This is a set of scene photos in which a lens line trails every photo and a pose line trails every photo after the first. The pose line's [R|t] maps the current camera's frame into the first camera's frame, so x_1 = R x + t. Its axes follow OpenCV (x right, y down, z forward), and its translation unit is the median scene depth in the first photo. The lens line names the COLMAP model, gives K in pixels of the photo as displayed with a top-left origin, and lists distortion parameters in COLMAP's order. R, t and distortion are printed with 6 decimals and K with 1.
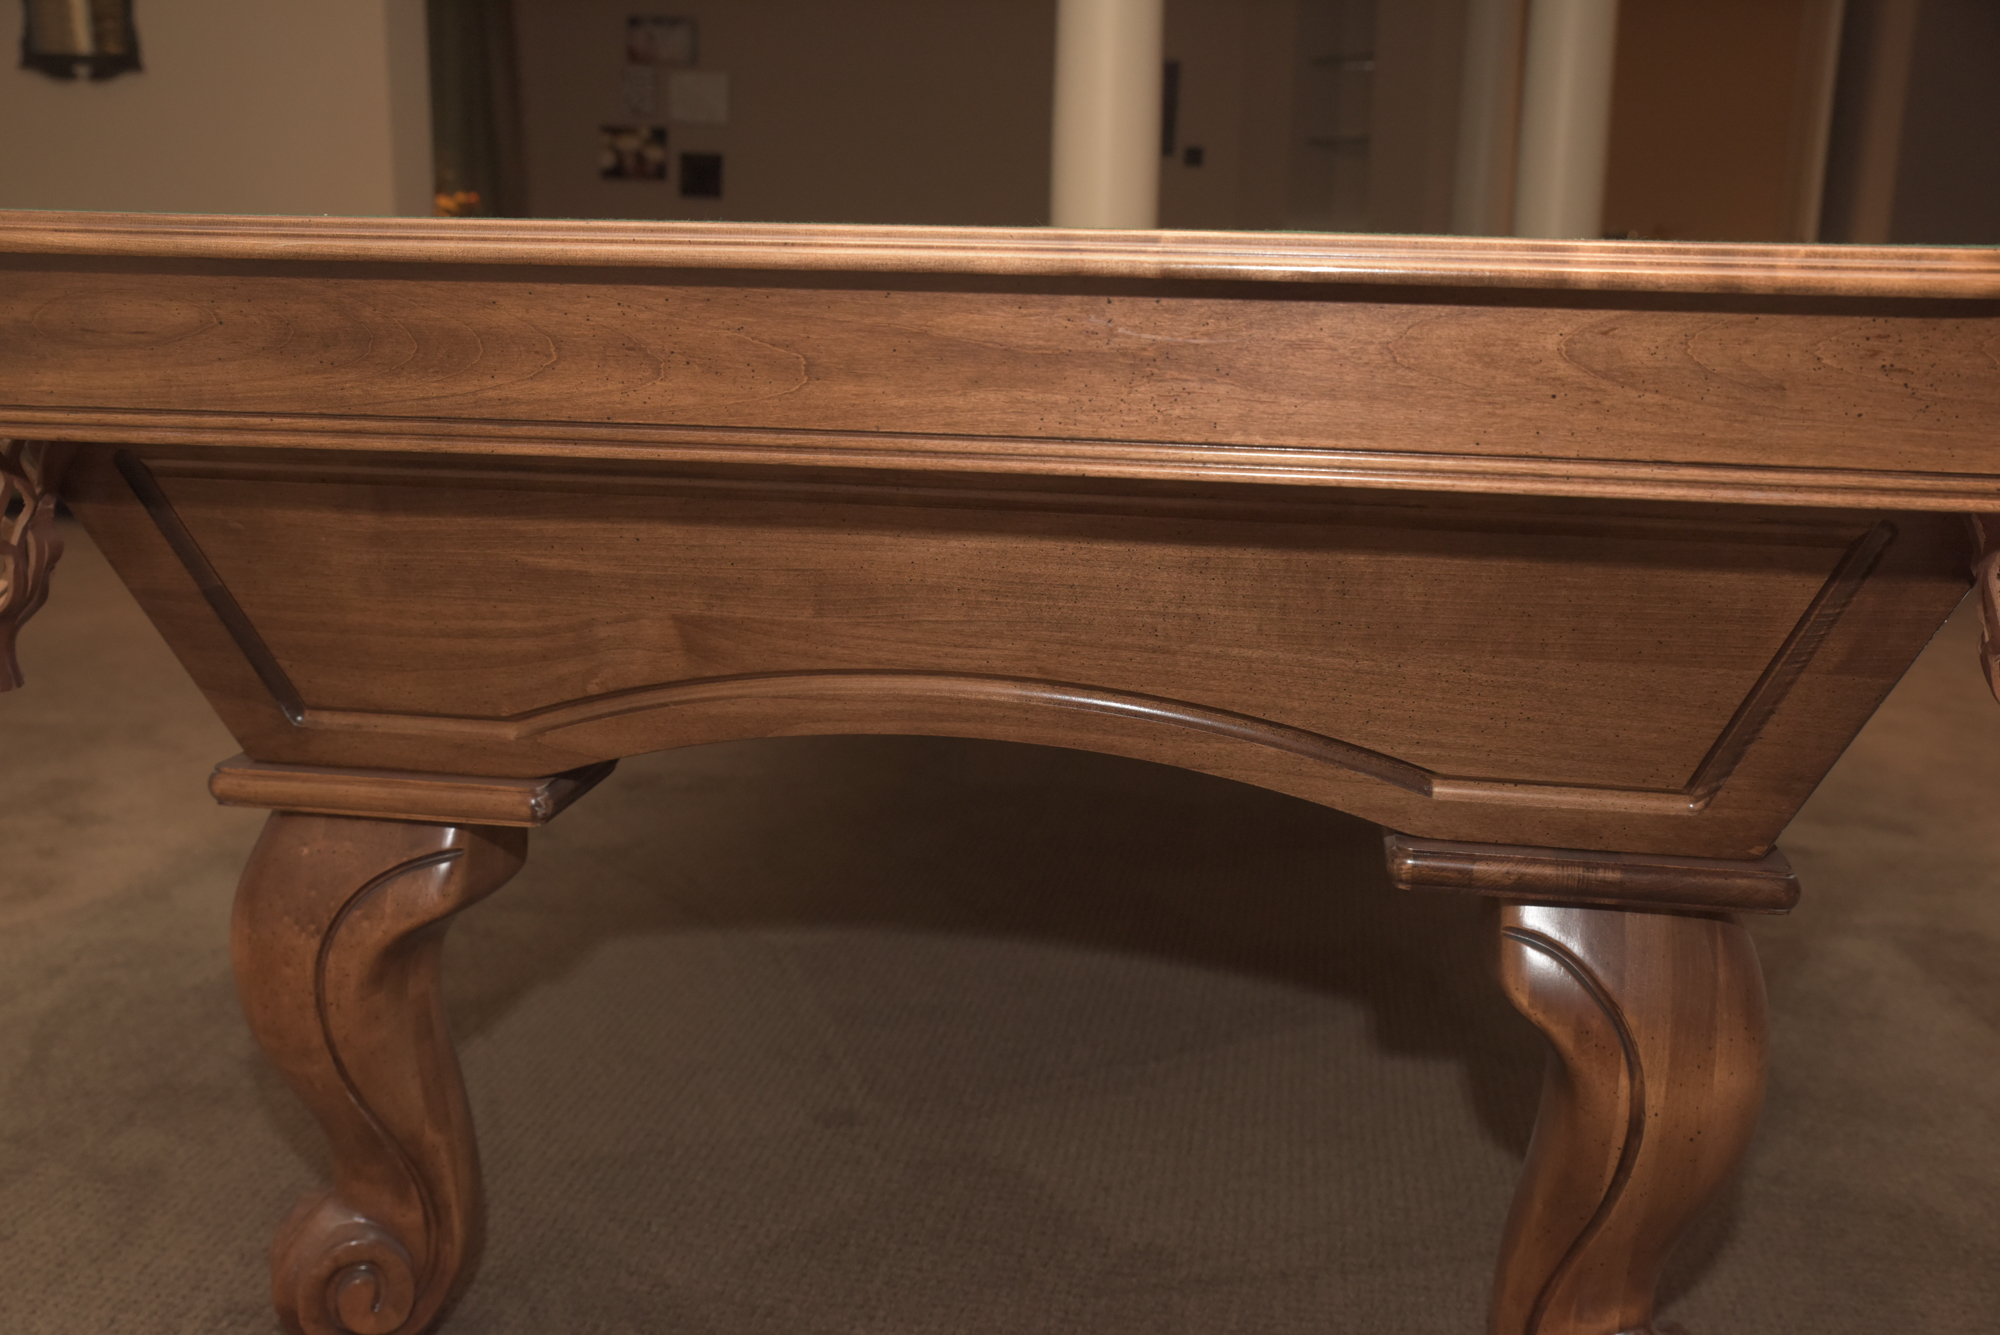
lens RADIAL K [[1957.5, 0, 1000.0], [0, 1957.5, 667.5], [0, 0, 1]] dist [-0.064829, 0.160838]
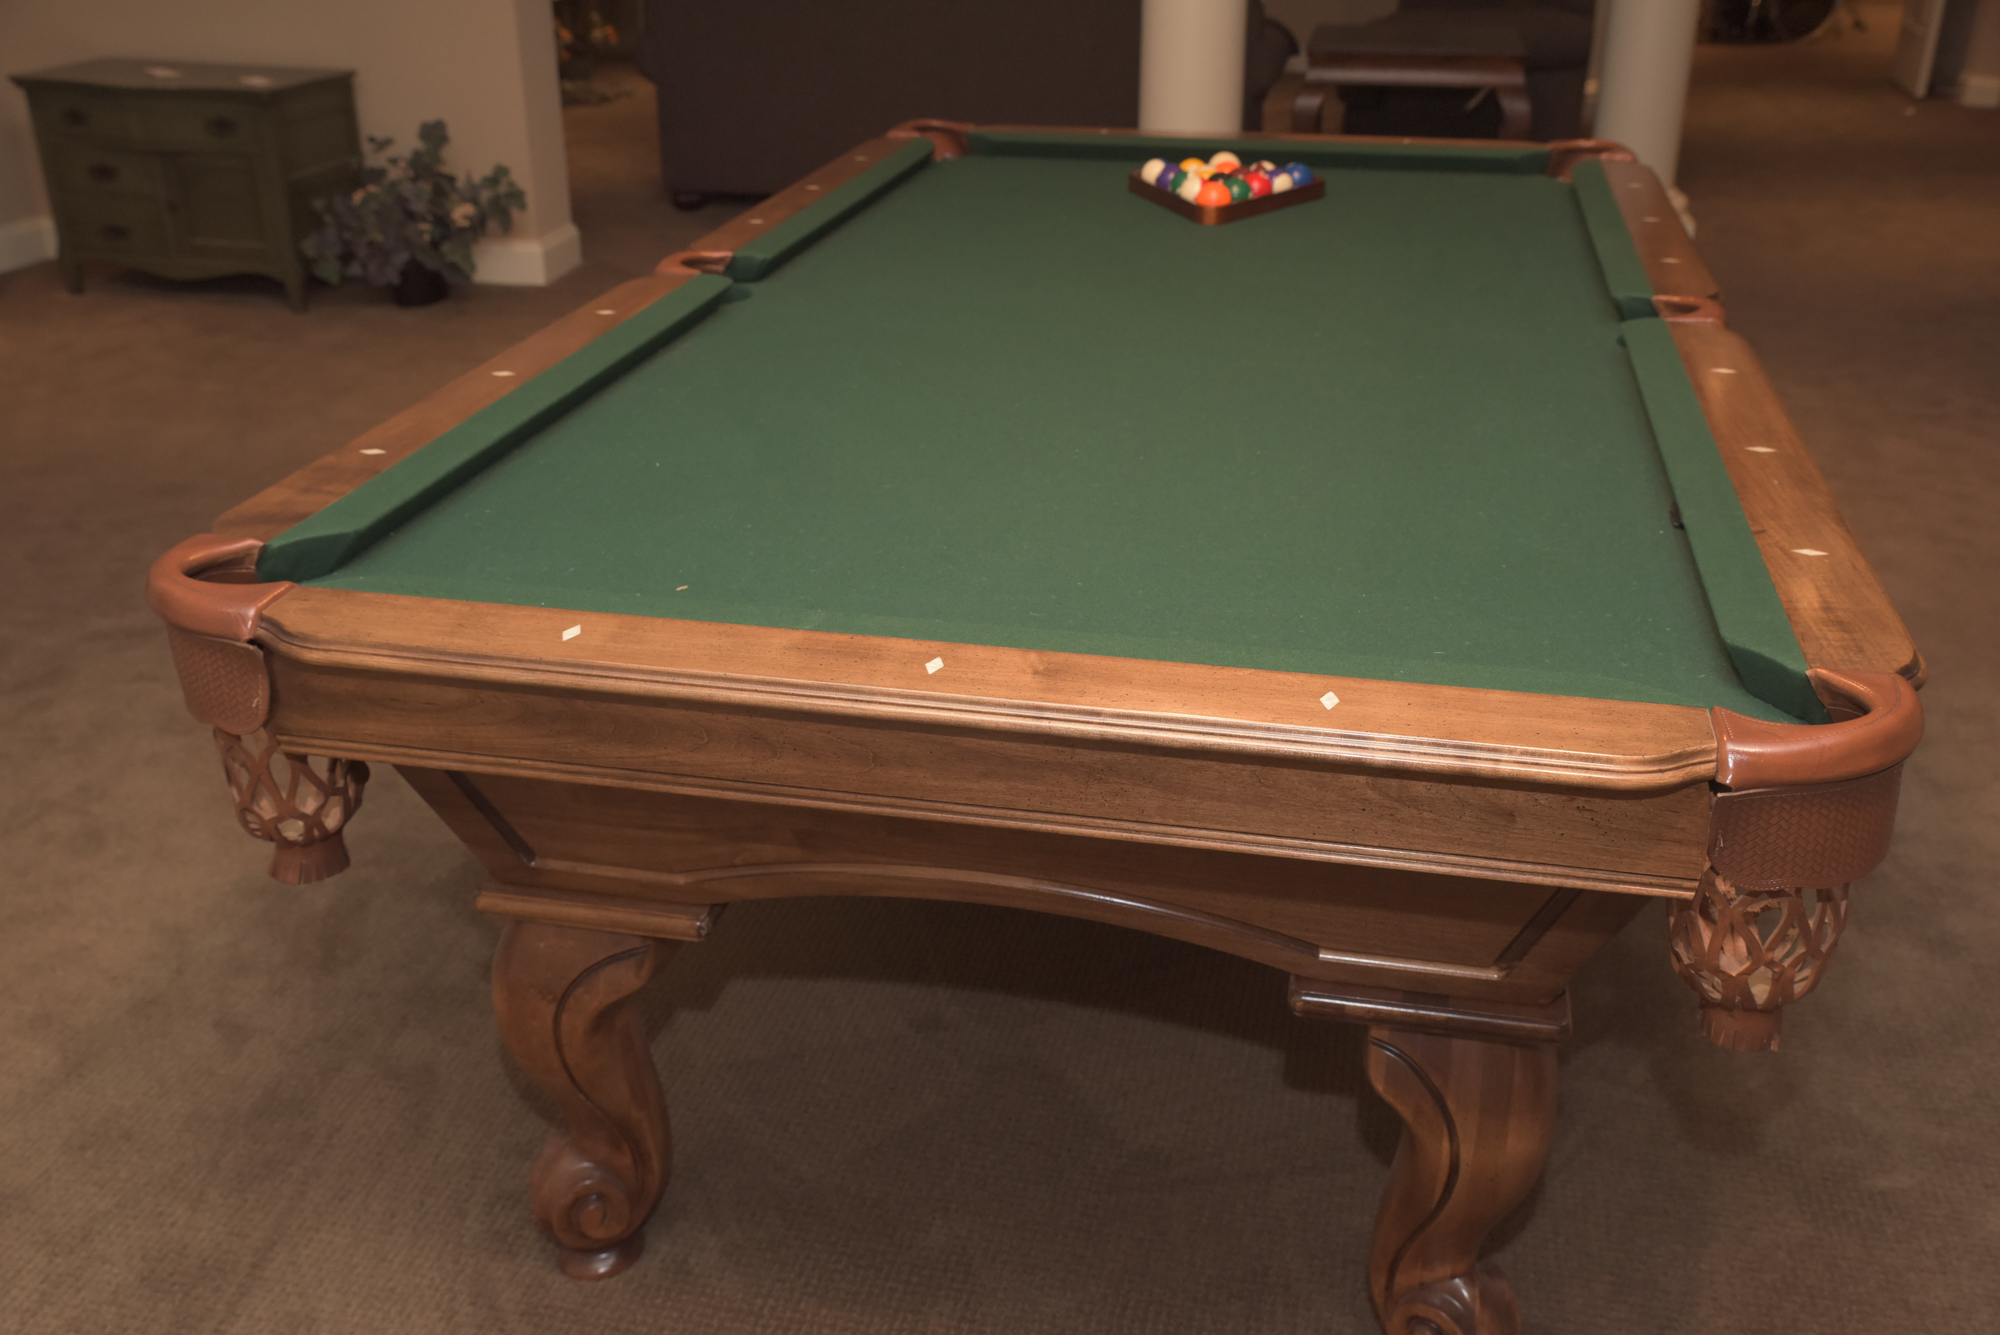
lens RADIAL K [[1957.5, 0, 1000.0], [0, 1957.5, 667.5], [0, 0, 1]] dist [-0.064829, 0.160838]
pose [[0.998013, 0.002866, -0.062942, 0.070862], [0.010669, 0.976852, 0.213652, -0.415755], [0.062097, -0.213899, 0.974880, -0.340681]]
